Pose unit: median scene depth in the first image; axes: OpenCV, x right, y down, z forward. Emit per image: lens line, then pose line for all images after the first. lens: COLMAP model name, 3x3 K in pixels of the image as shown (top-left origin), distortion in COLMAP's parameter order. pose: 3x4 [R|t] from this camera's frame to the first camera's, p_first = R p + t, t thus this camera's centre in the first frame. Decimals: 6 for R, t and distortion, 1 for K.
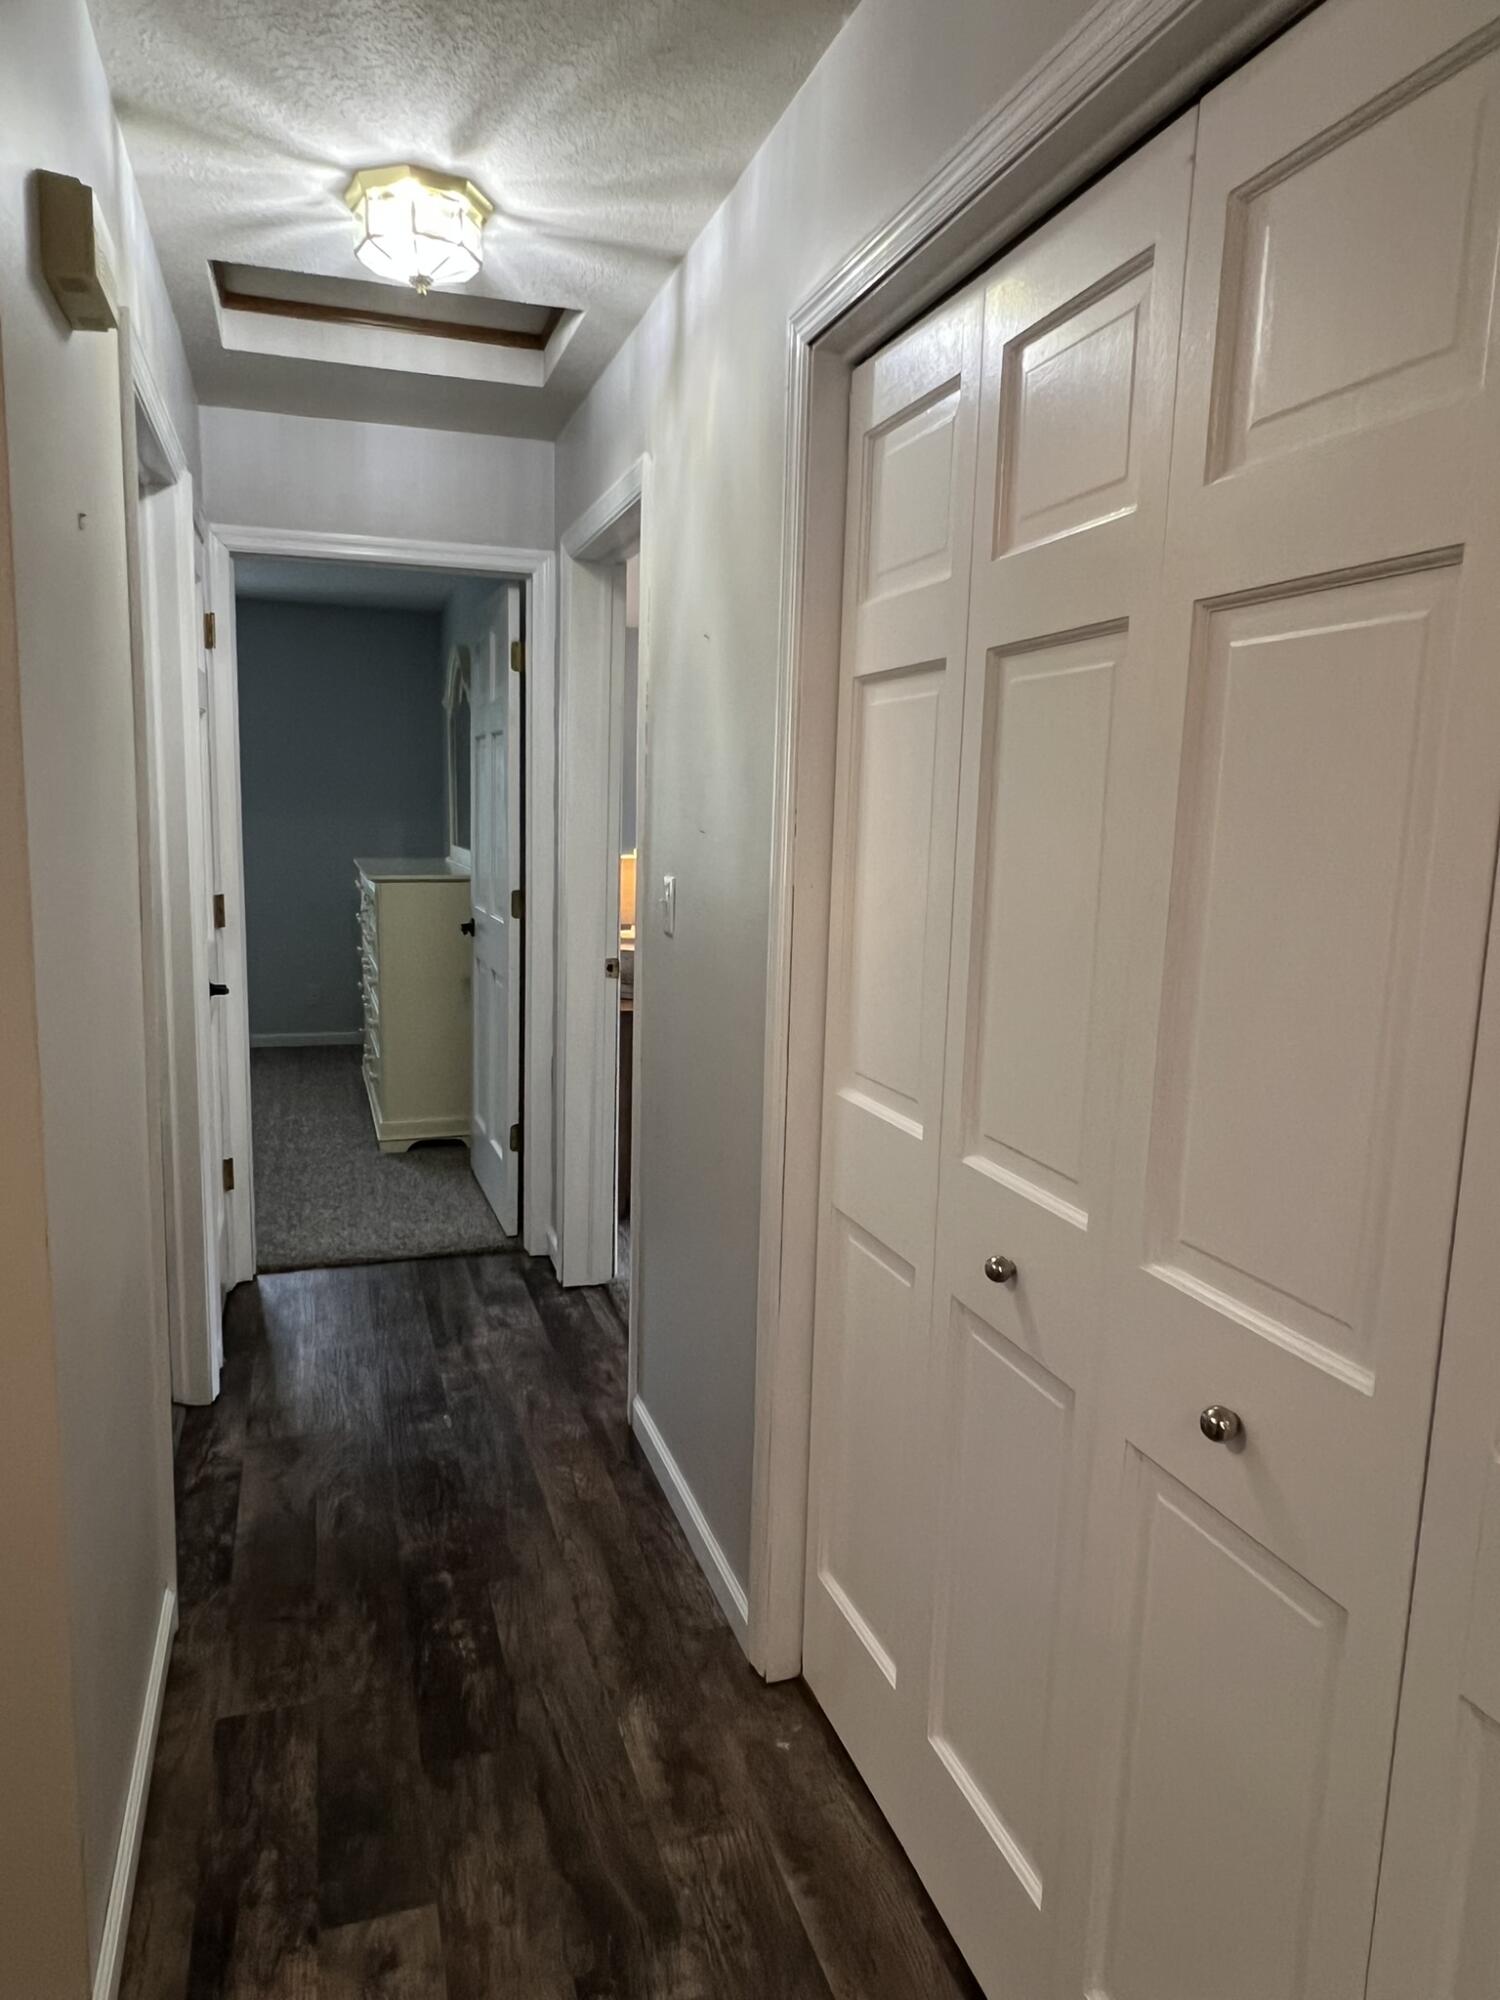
lens RADIAL K [[1296.2, 0, 752.5], [0, 1296.2, 1002.7], [0, 0, 1]] dist [-0.000441, 0.001879]
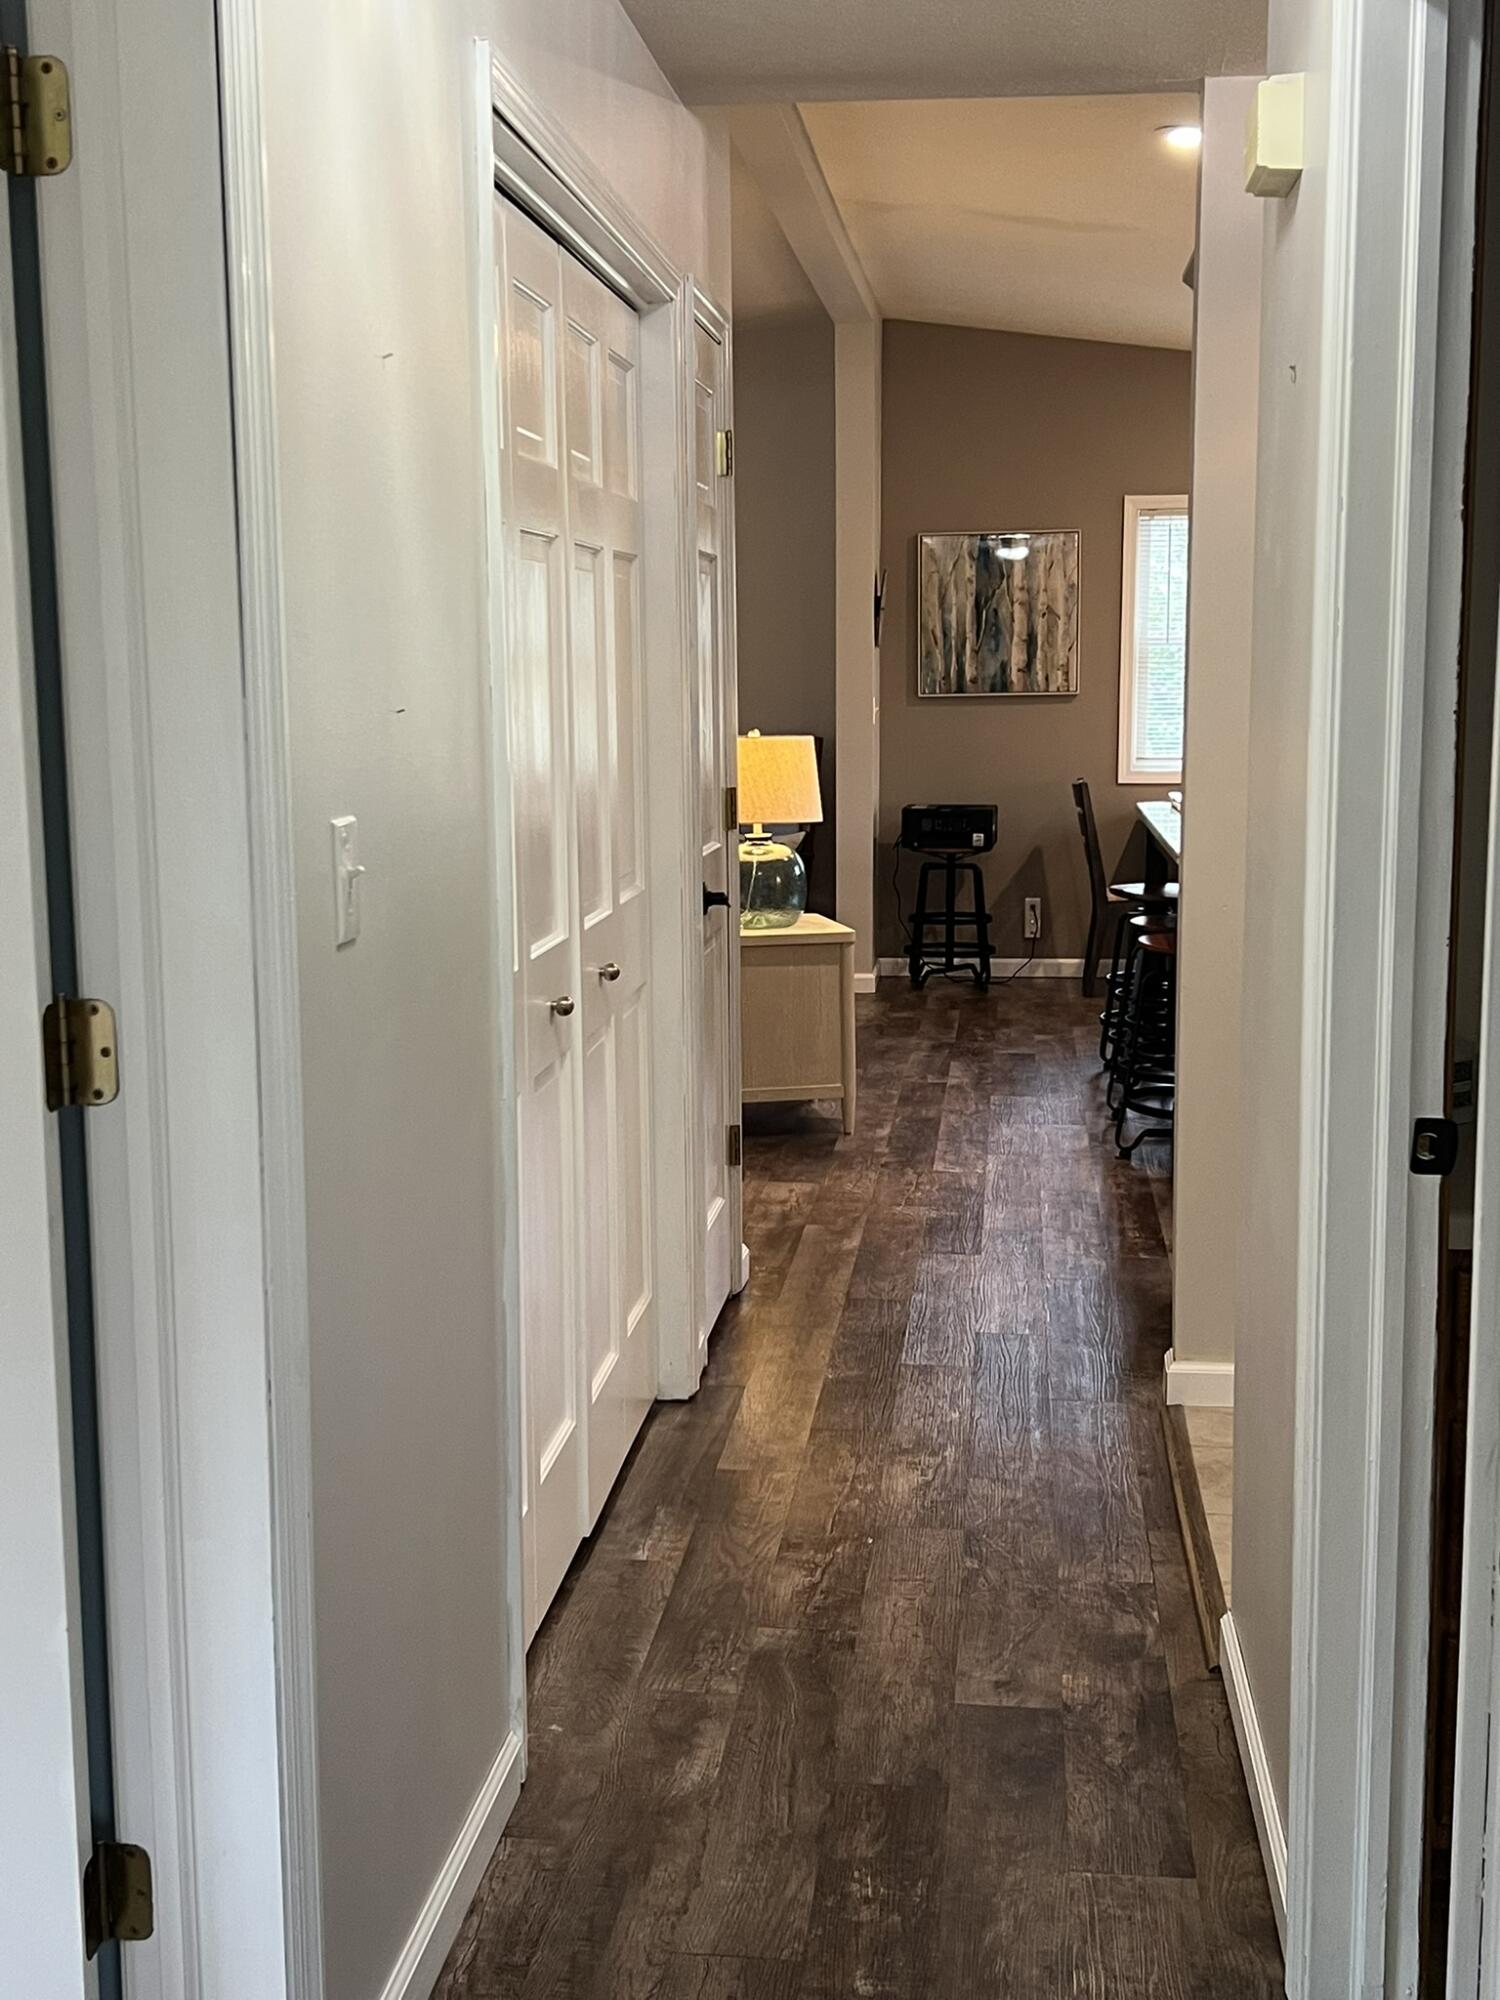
lens RADIAL K [[2420.8, 0, 746.8], [0, 2420.8, 1000.4], [0, 0, 1]] dist [0.041834, 0.000000]
pose [[-0.906945, -0.076079, 0.414321, -0.752832], [0.048331, 0.958268, 0.281756, -0.364255], [-0.418467, 0.275562, -0.865420, 2.281188]]
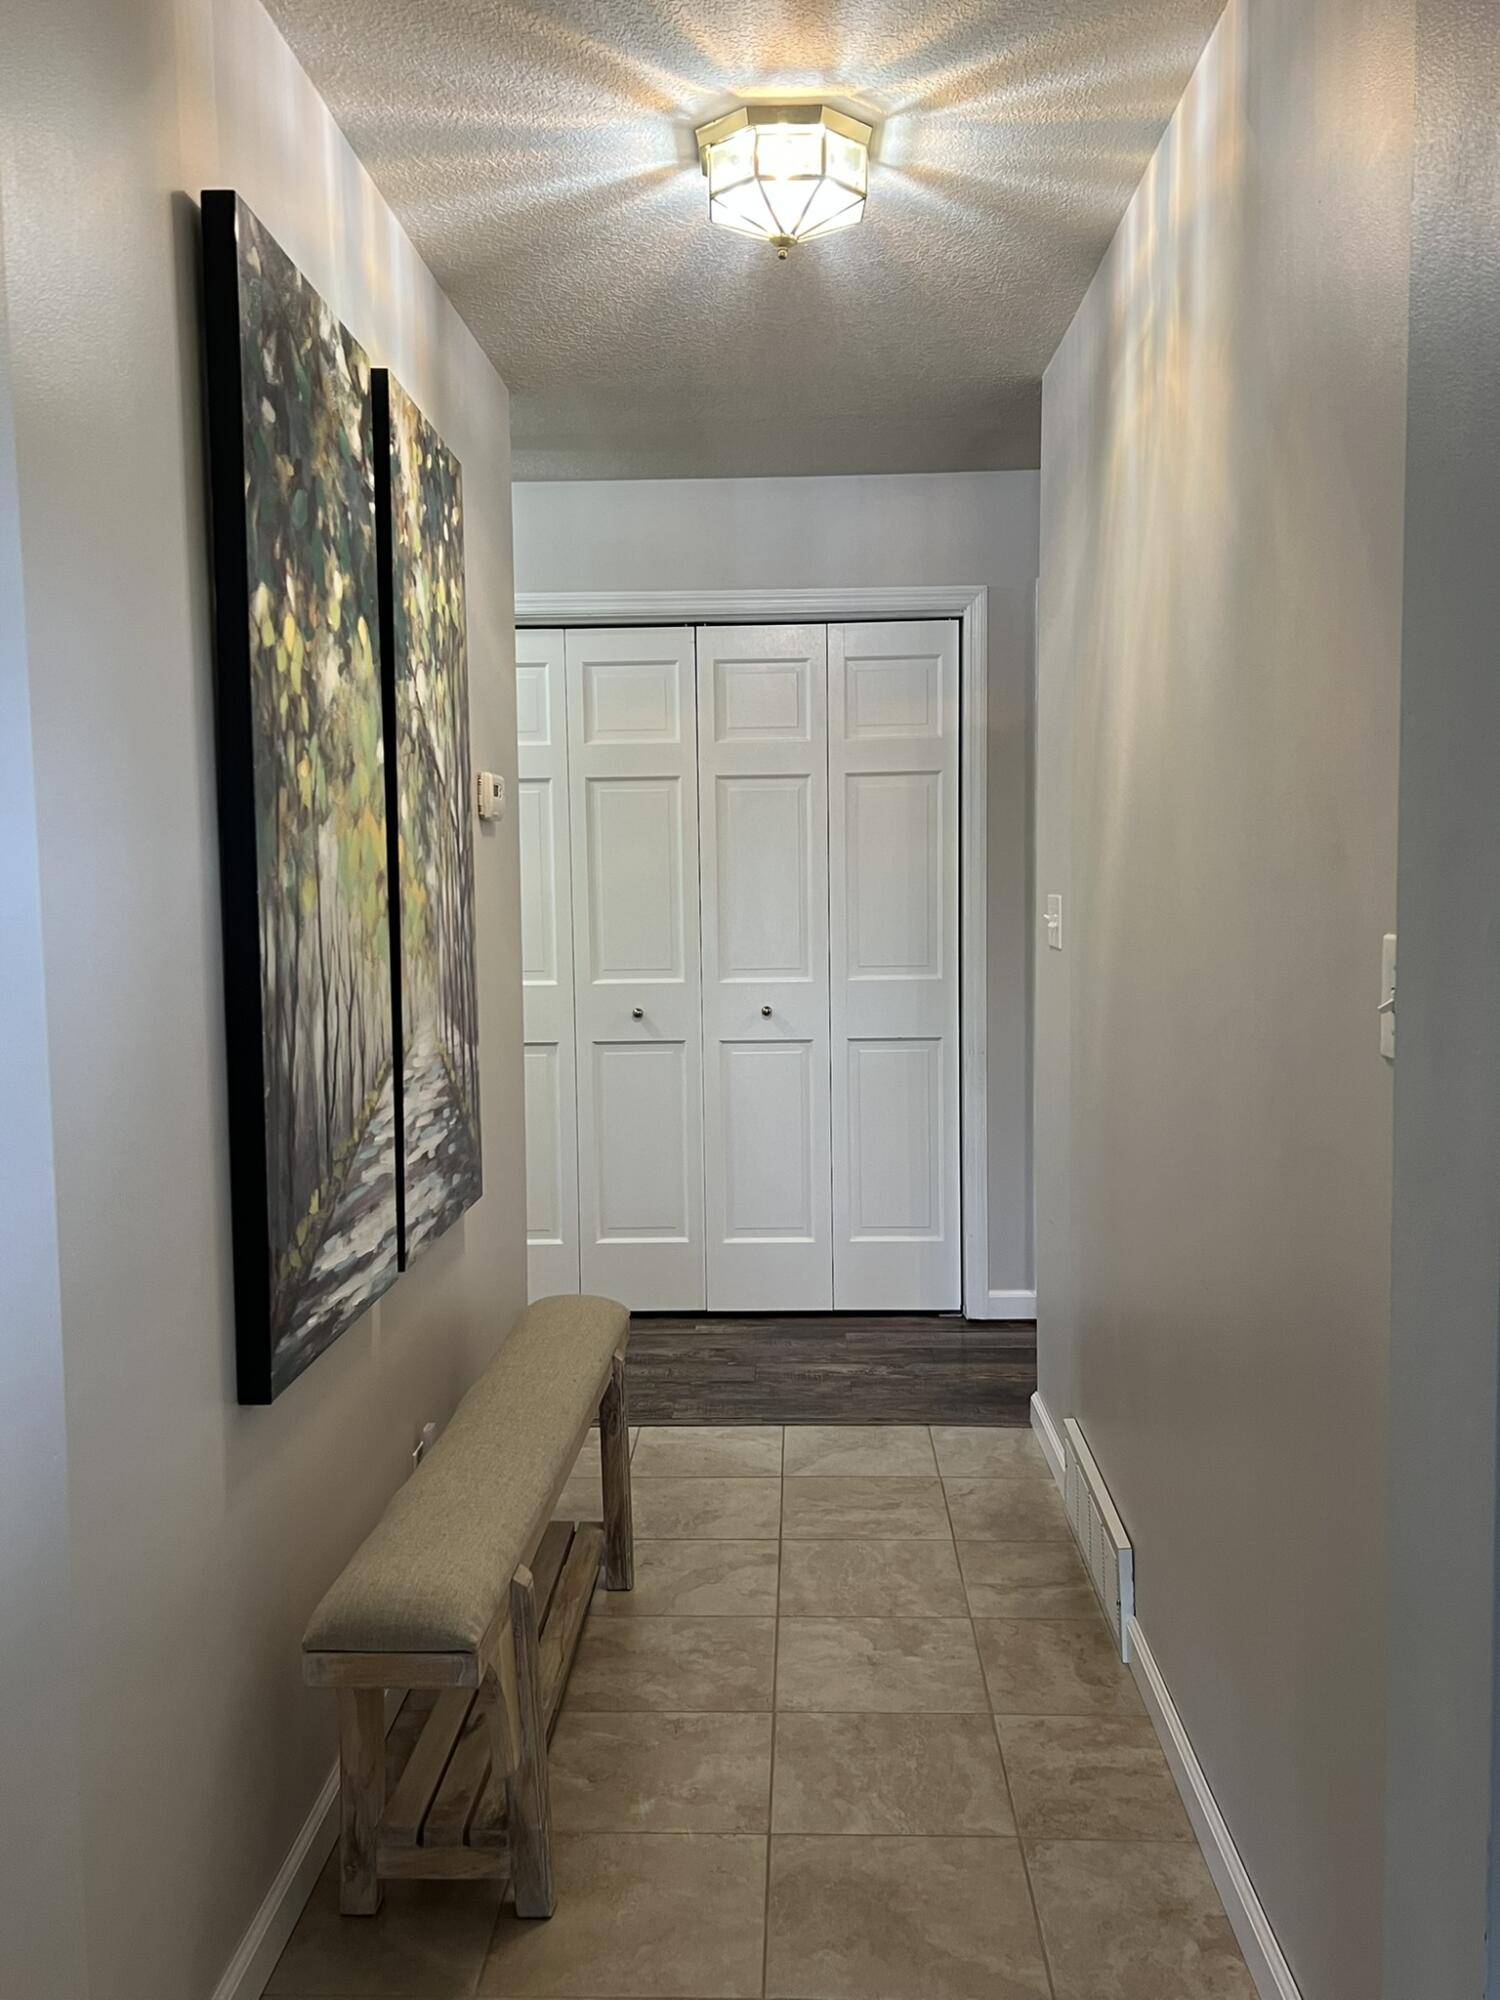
lens RADIAL K [[1724.0, 0, 750.1], [0, 1724.0, 999.2], [0, 0, 1]] dist [0.002379, 0.000083]
pose [[0.346120, -0.110129, 0.931704, -2.248301], [0.160173, 0.985443, 0.056978, 0.003104], [-0.924416, 0.129512, 0.358722, -0.363146]]
